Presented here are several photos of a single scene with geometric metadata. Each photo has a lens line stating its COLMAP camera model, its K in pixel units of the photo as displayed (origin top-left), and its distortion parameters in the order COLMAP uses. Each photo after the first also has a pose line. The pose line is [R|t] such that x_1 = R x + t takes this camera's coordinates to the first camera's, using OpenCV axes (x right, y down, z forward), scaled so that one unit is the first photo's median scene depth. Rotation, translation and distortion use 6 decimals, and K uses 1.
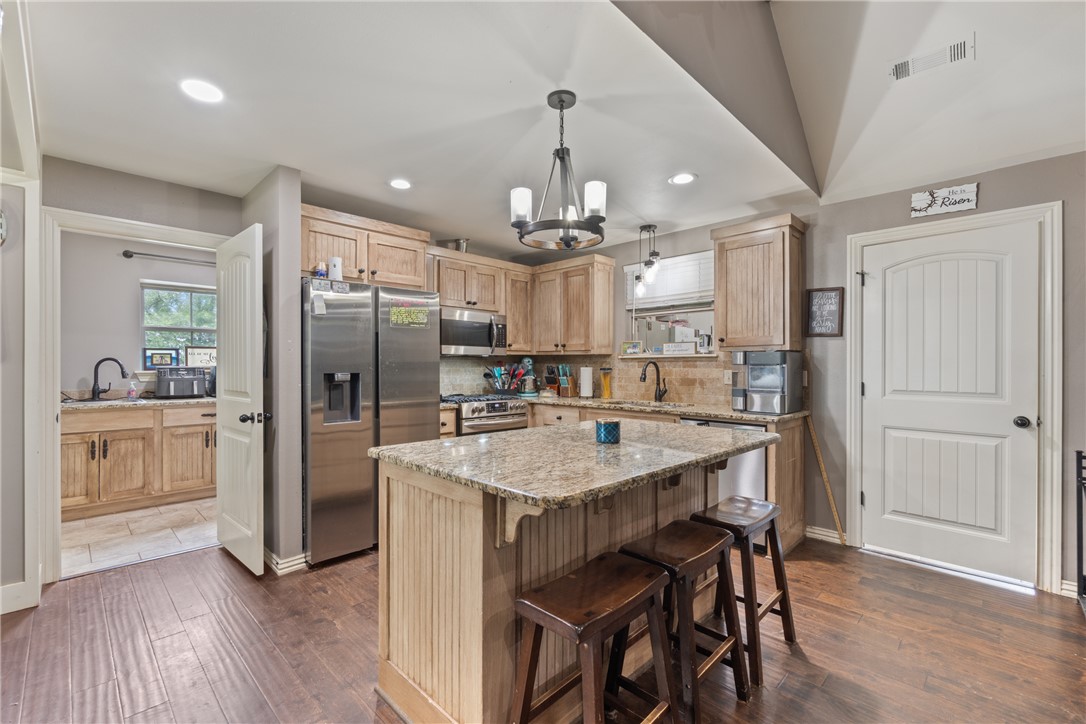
lens RADIAL K [[475.6, 0, 535.5], [0, 475.6, 365.8], [0, 0, 1]] dist [-0.002249, 0.000928]
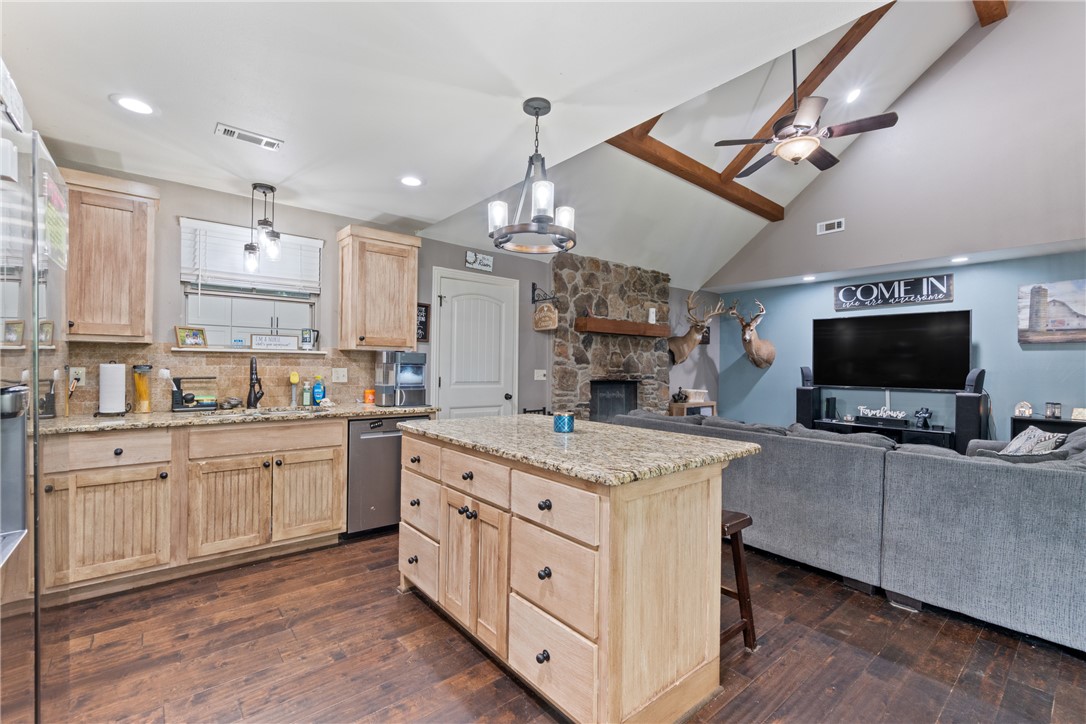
lens RADIAL K [[475.6, 0, 536.9], [0, 475.6, 364.8], [0, 0, 1]] dist [-0.002249, 0.000928]
pose [[0.089051, 0.002543, 0.996024, -0.673240], [-0.012411, 0.999922, -0.001443, -0.001966], [-0.995950, -0.012233, 0.089075, 0.630551]]
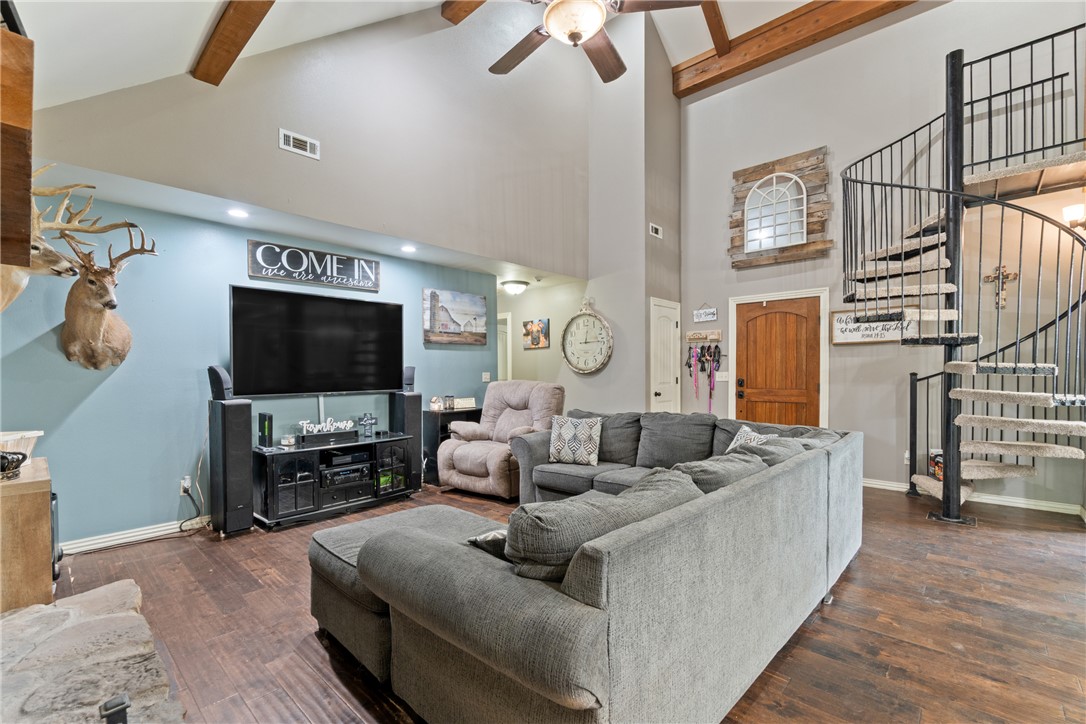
lens RADIAL K [[475.6, 0, 540.9], [0, 475.6, 378.2], [0, 0, 1]] dist [-0.002249, 0.000928]
pose [[-0.999180, 0.004203, -0.040280, 0.747483], [0.003550, 0.999861, 0.016280, 0.004563], [0.040343, 0.016123, -0.999056, 0.874265]]
